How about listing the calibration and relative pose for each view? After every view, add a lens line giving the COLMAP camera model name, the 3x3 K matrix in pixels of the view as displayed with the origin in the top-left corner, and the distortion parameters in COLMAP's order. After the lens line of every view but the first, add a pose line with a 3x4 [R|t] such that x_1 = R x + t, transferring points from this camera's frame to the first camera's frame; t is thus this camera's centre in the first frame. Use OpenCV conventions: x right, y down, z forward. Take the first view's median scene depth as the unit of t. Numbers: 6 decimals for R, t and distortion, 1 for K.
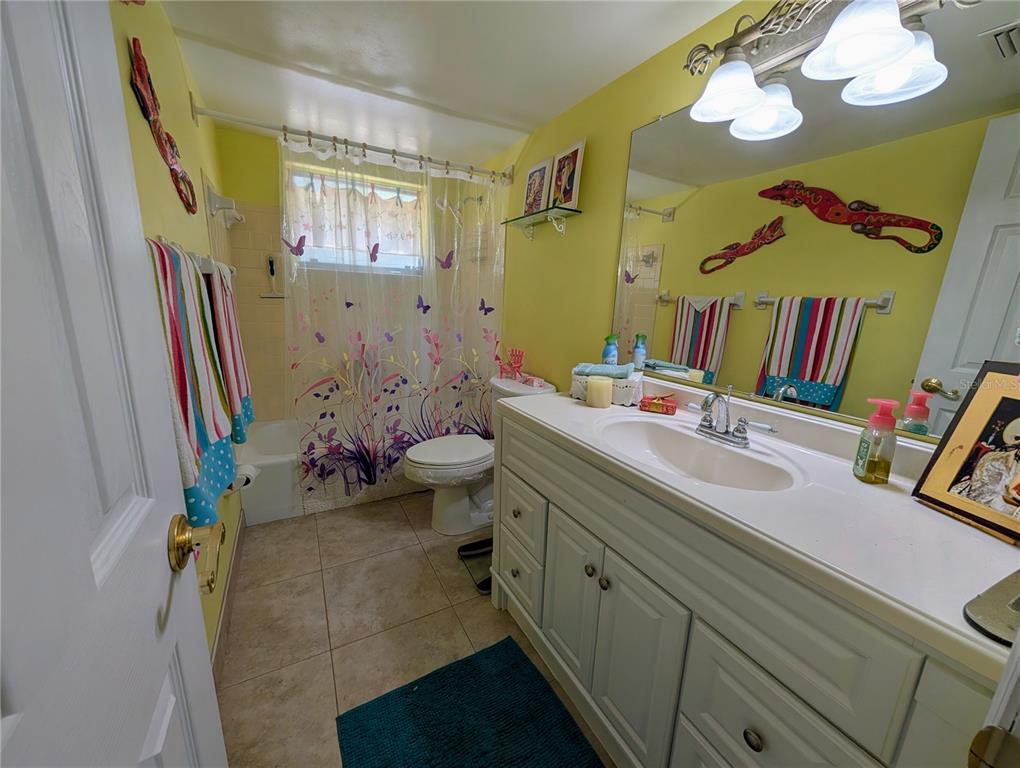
lens RADIAL K [[385.1, 0, 507.3], [0, 385.1, 385.5], [0, 0, 1]] dist [0.000582, 0.000242]
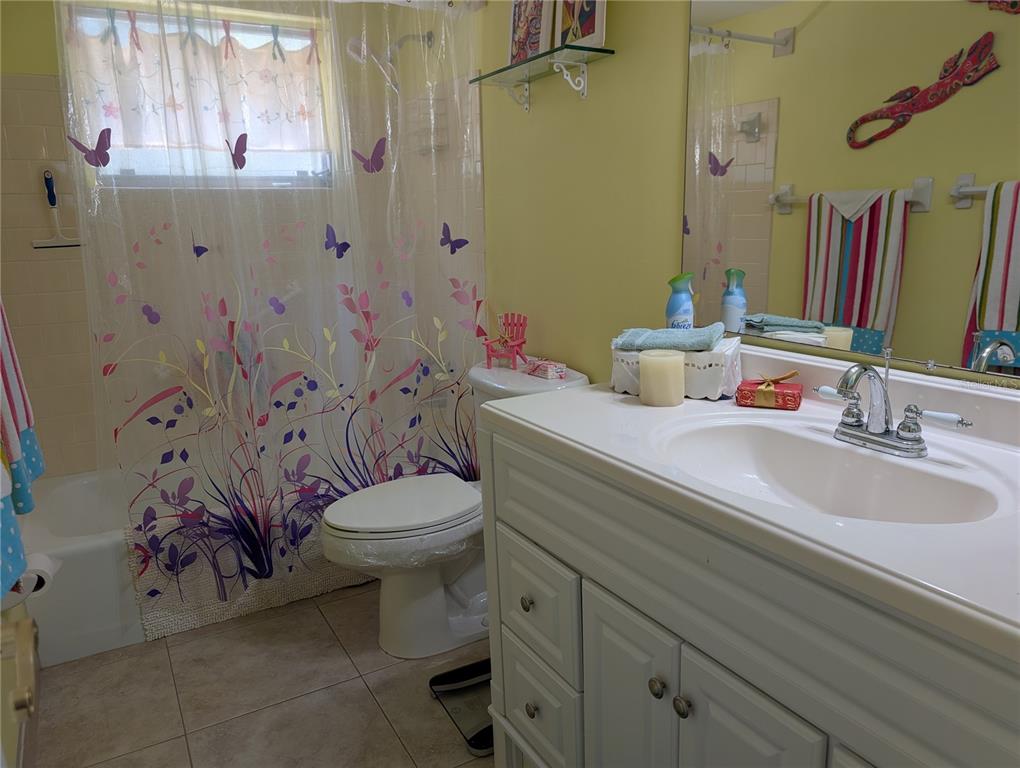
lens RADIAL K [[733.3, 0, 505.5], [0, 733.3, 396.6], [0, 0, 1]] dist [0.014894, -0.012327]
pose [[0.997862, -0.065228, -0.004069, 0.010032], [0.065283, 0.997750, 0.015300, 0.008186], [0.003062, -0.015533, 0.999875, -0.040041]]
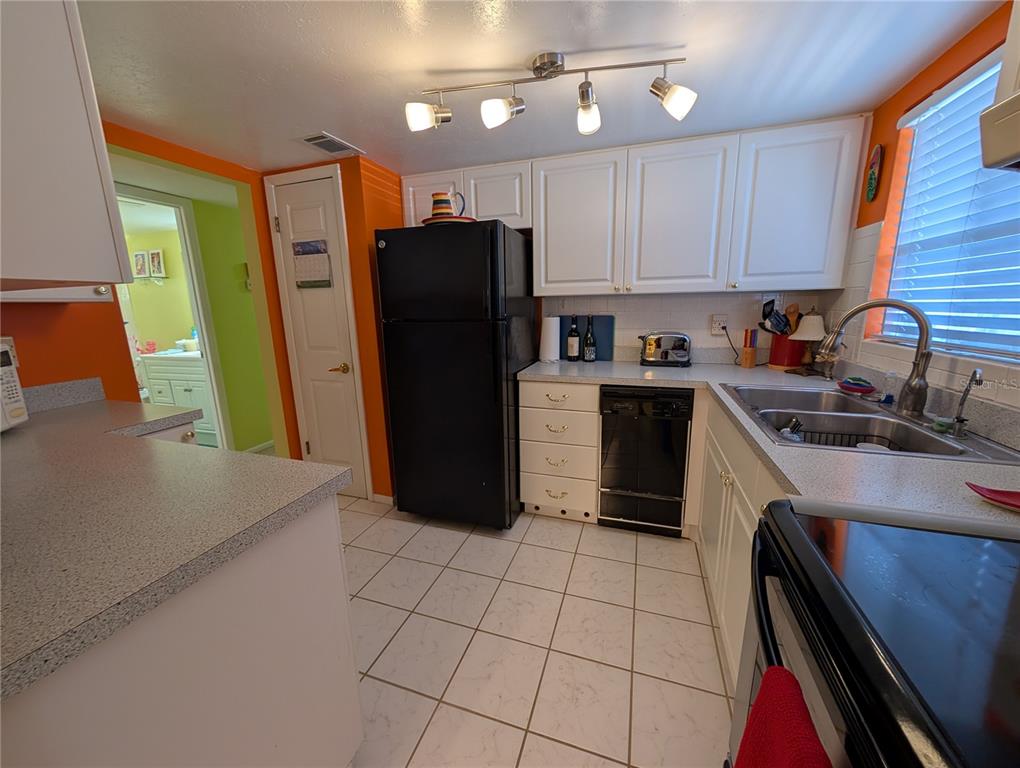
lens RADIAL K [[385.1, 0, 507.3], [0, 385.1, 385.5], [0, 0, 1]] dist [0.000582, 0.000242]
pose [[0.733850, -0.193005, 0.651316, 0.039989], [0.197924, 0.977939, 0.066789, 0.370860], [-0.649838, 0.079898, 0.755861, -1.712491]]
